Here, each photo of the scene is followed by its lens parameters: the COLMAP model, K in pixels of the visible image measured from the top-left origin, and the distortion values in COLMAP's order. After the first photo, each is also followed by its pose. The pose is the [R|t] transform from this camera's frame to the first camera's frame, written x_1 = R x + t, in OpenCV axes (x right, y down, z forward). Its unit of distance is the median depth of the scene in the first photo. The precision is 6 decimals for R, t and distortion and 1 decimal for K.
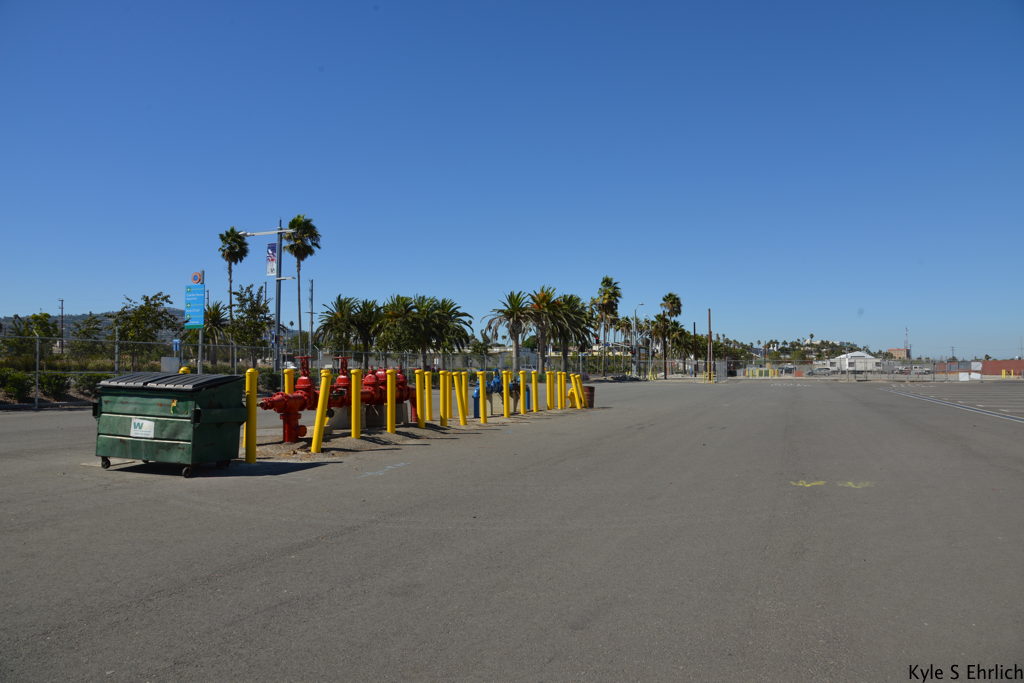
lens RADIAL K [[694.4, 0, 510.0], [0, 694.4, 351.8], [0, 0, 1]] dist [-0.036726, 0.003794]
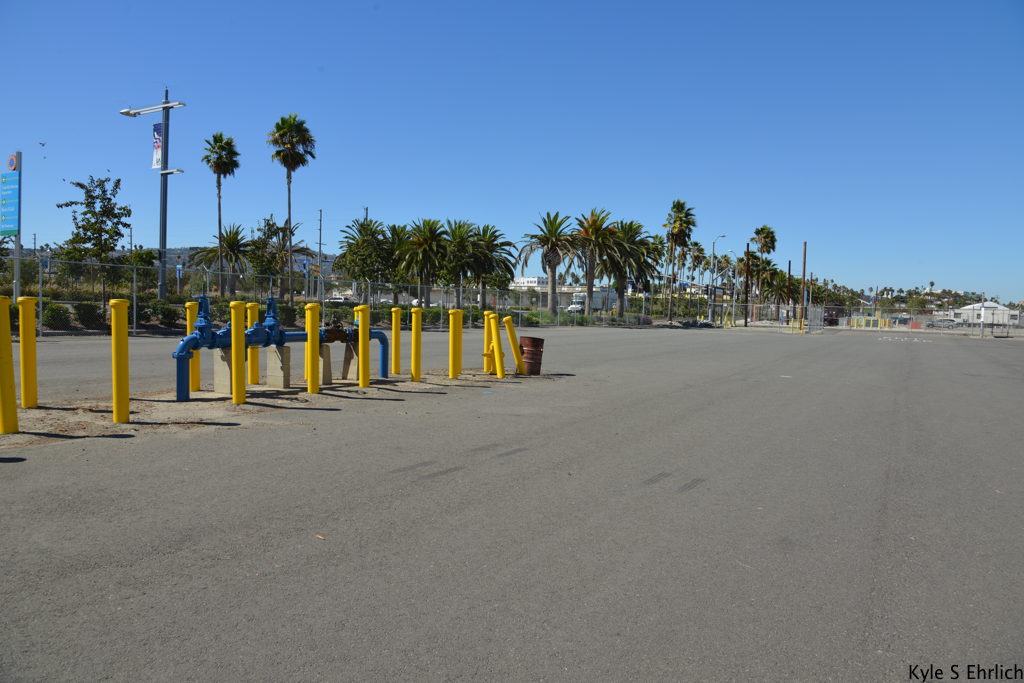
lens RADIAL K [[694.4, 0, 509.3], [0, 694.4, 344.8], [0, 0, 1]] dist [-0.036726, 0.003794]
pose [[0.990171, 0.035183, -0.135368, 0.050707], [-0.024793, 0.996669, 0.077689, 0.003865], [0.137651, -0.073569, 0.987745, 0.127630]]
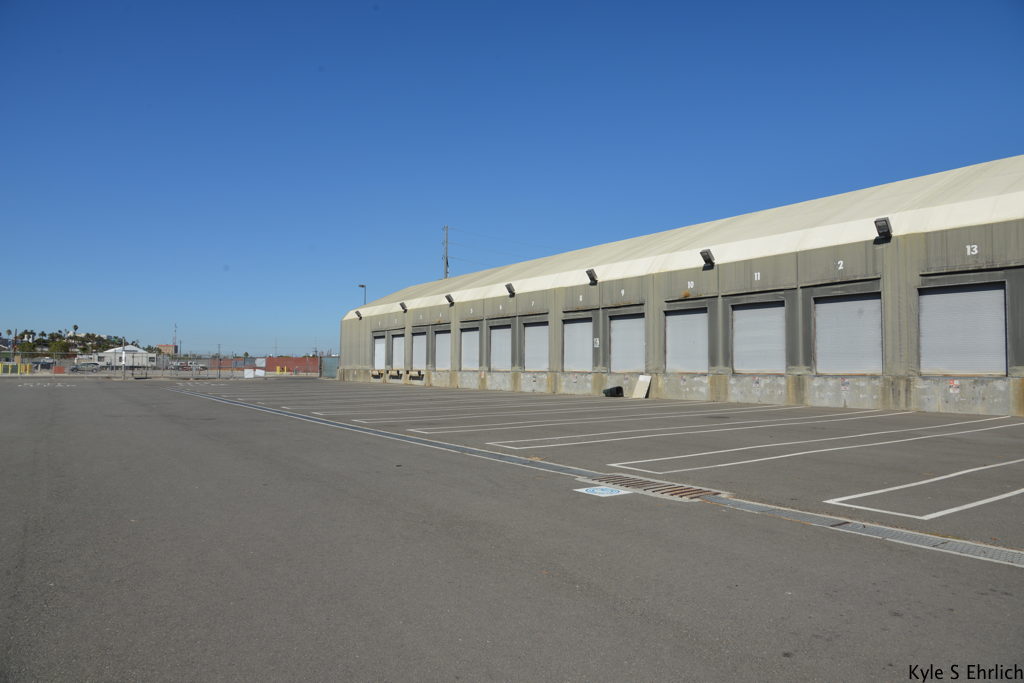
lens RADIAL K [[694.4, 0, 513.2], [0, 694.4, 348.0], [0, 0, 1]] dist [-0.036726, 0.003794]
pose [[0.554538, 0.027843, 0.831692, 0.050362], [-0.028430, 0.999491, -0.014504, 0.003518], [-0.831673, -0.015601, 0.555047, 0.124457]]
